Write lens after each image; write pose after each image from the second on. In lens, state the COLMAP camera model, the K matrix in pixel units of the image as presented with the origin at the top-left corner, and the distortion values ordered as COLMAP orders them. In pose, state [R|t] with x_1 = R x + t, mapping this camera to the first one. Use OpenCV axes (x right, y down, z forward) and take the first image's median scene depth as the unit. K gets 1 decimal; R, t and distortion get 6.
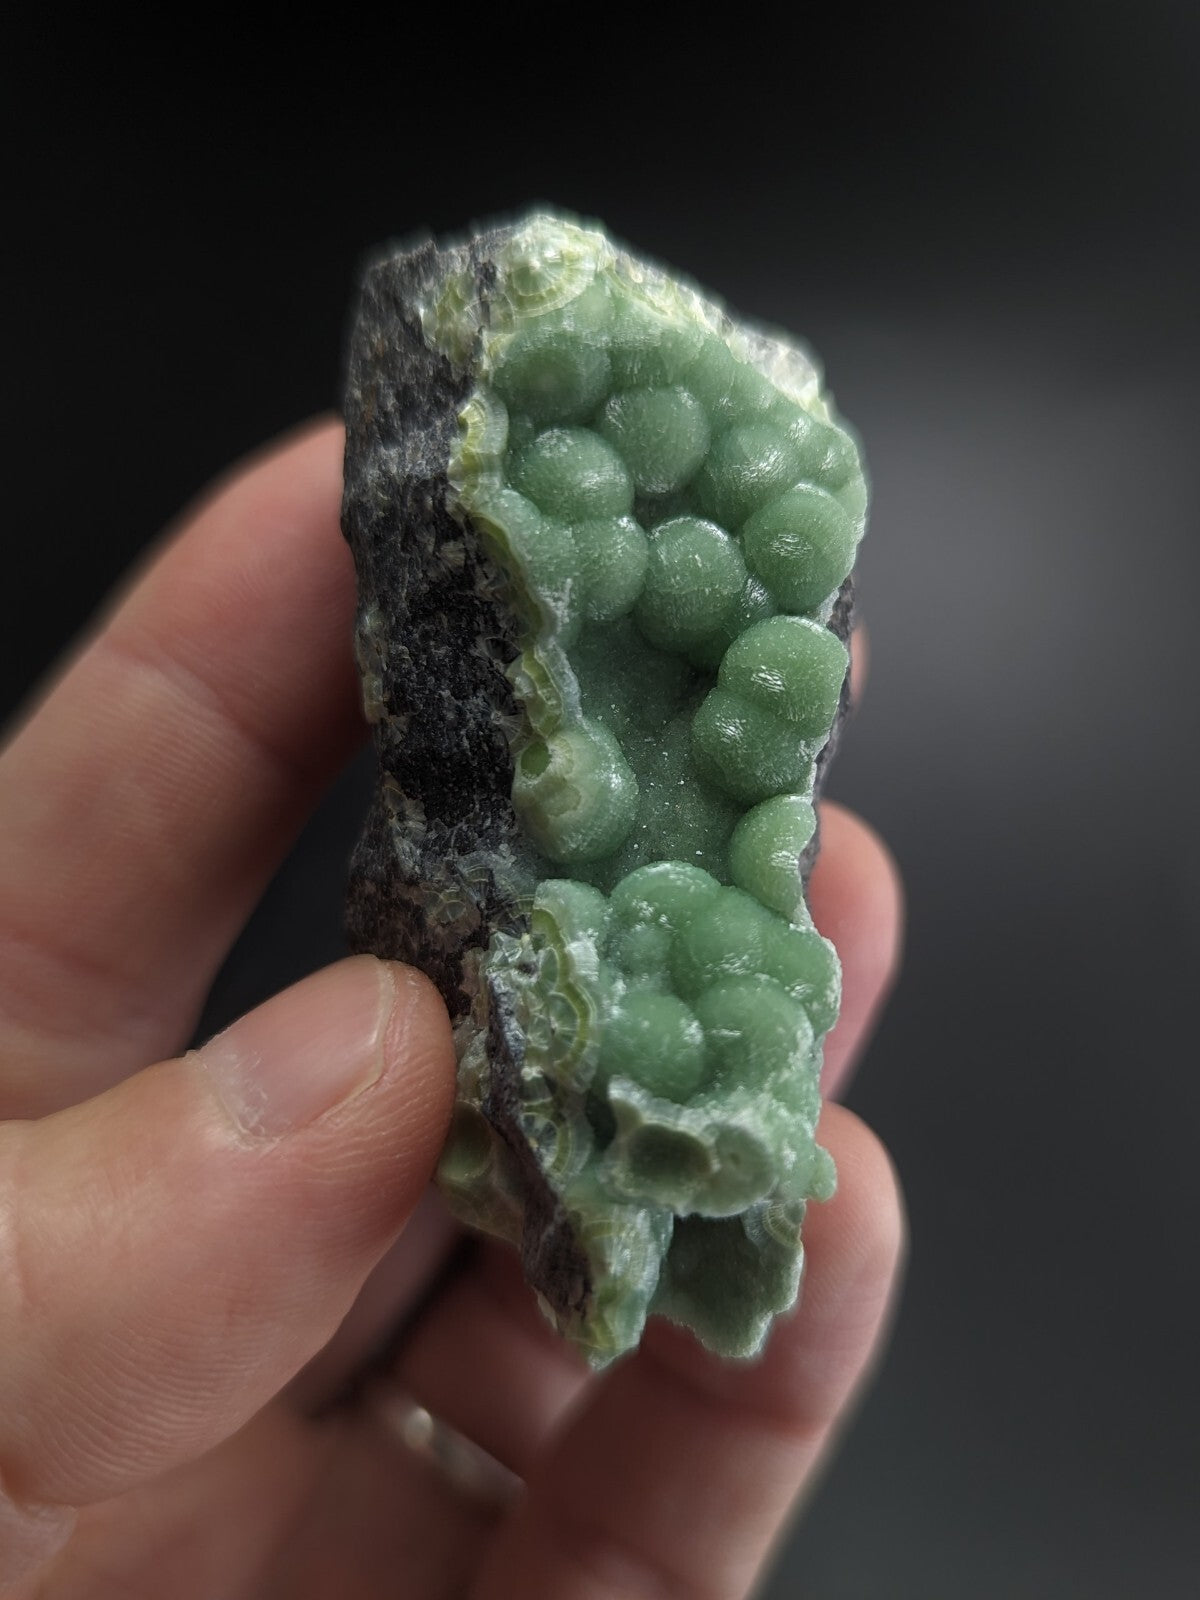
lens RADIAL K [[1641.3, 0, 650.6], [0, 1641.3, 809.9], [0, 0, 1]] dist [-0.059308, 0.000000]
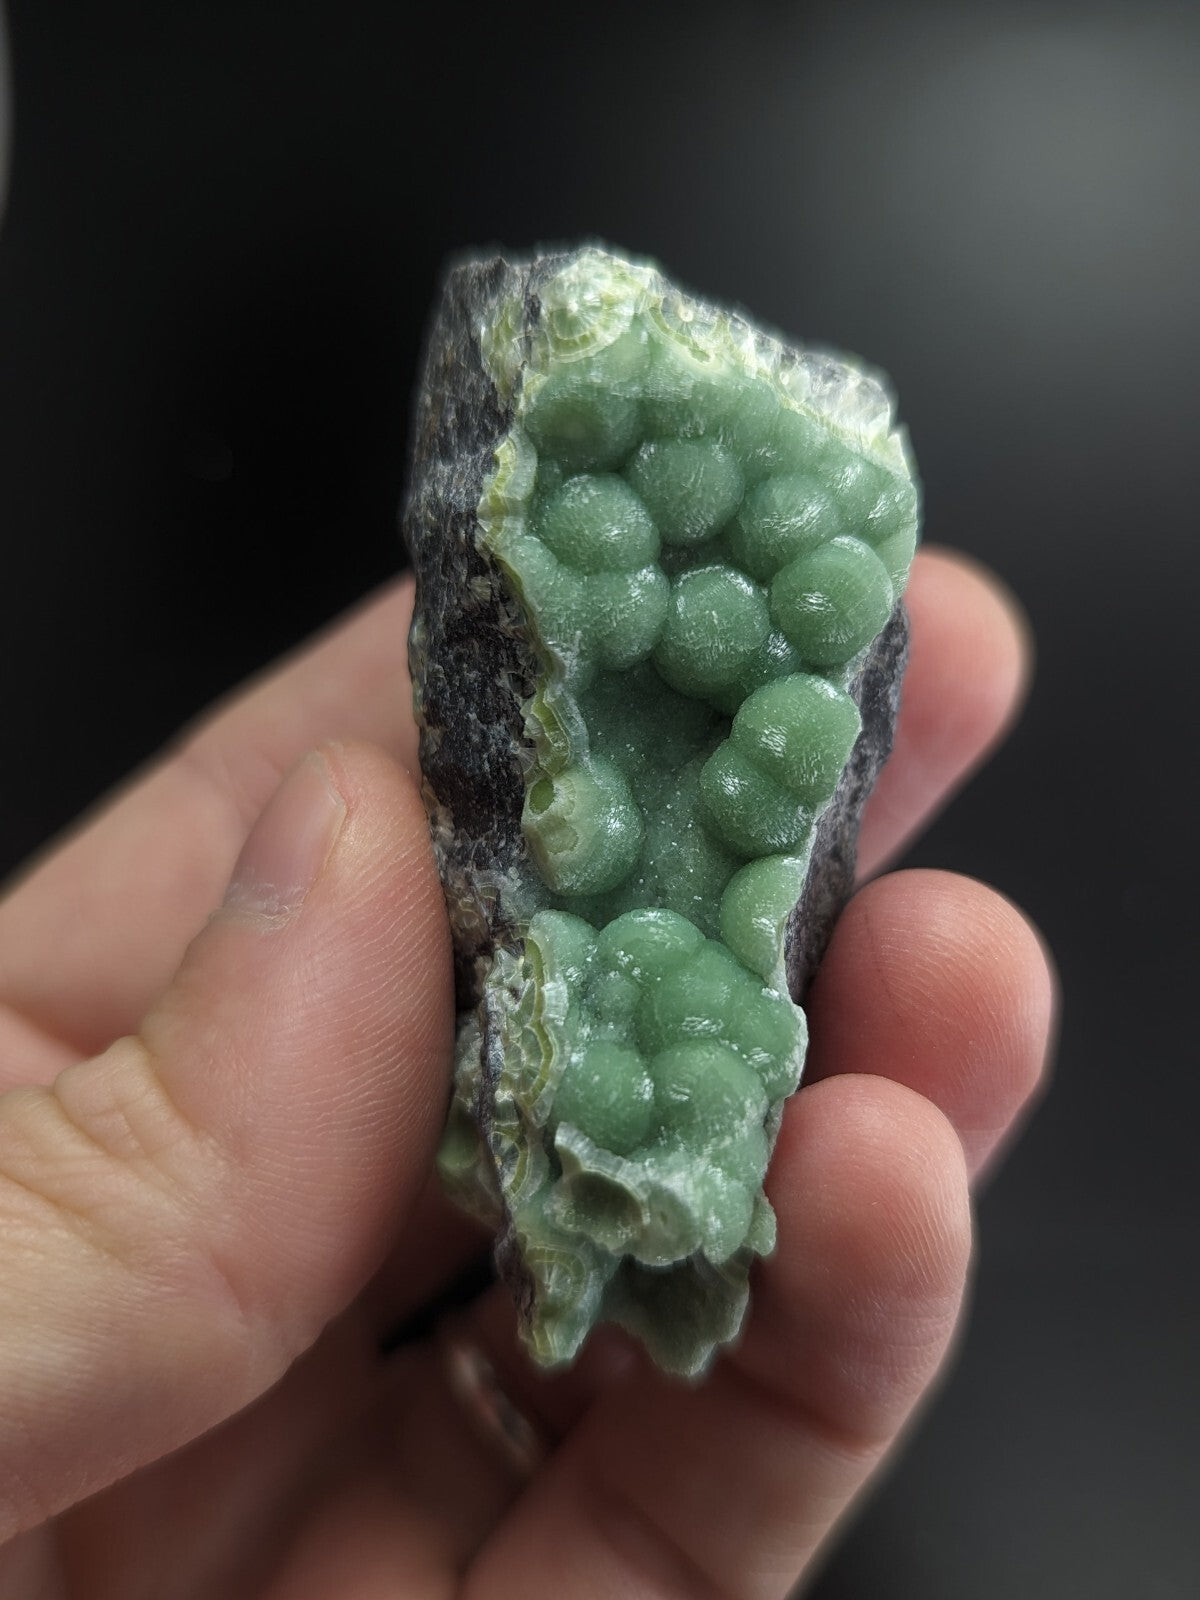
lens RADIAL K [[1641.3, 0, 628.9], [0, 1641.3, 817.3], [0, 0, 1]] dist [-0.059308, 0.000000]
pose [[0.975169, 0.111849, -0.191140, 0.181810], [-0.085842, 0.986518, 0.139329, -0.165761], [0.204147, -0.119462, 0.971624, 0.005698]]
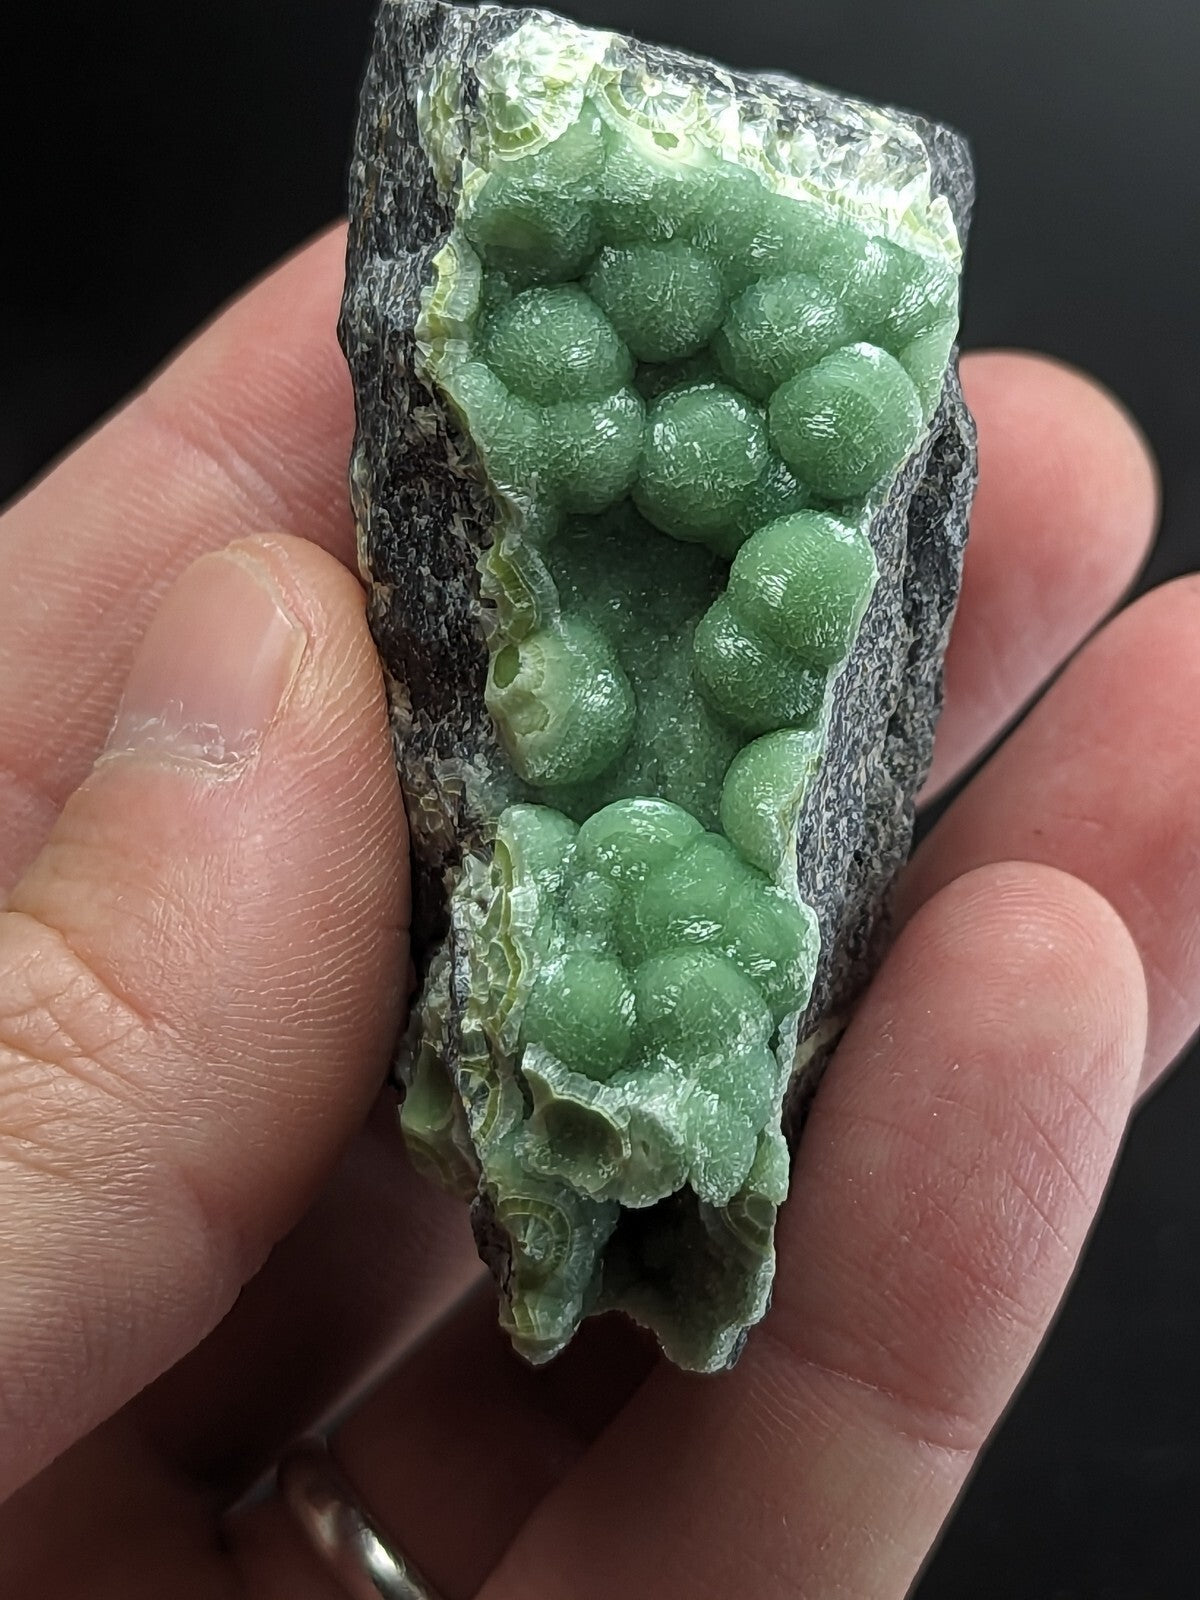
lens RADIAL K [[4275.0, 0, 736.9], [0, 4275.0, 777.7], [0, 0, 1]] dist [0.135481, 0.000000]
pose [[0.958266, 0.089247, -0.271591, 0.659960], [-0.043843, 0.984662, 0.168876, -0.357392], [0.282497, -0.149921, 0.947480, -1.101779]]
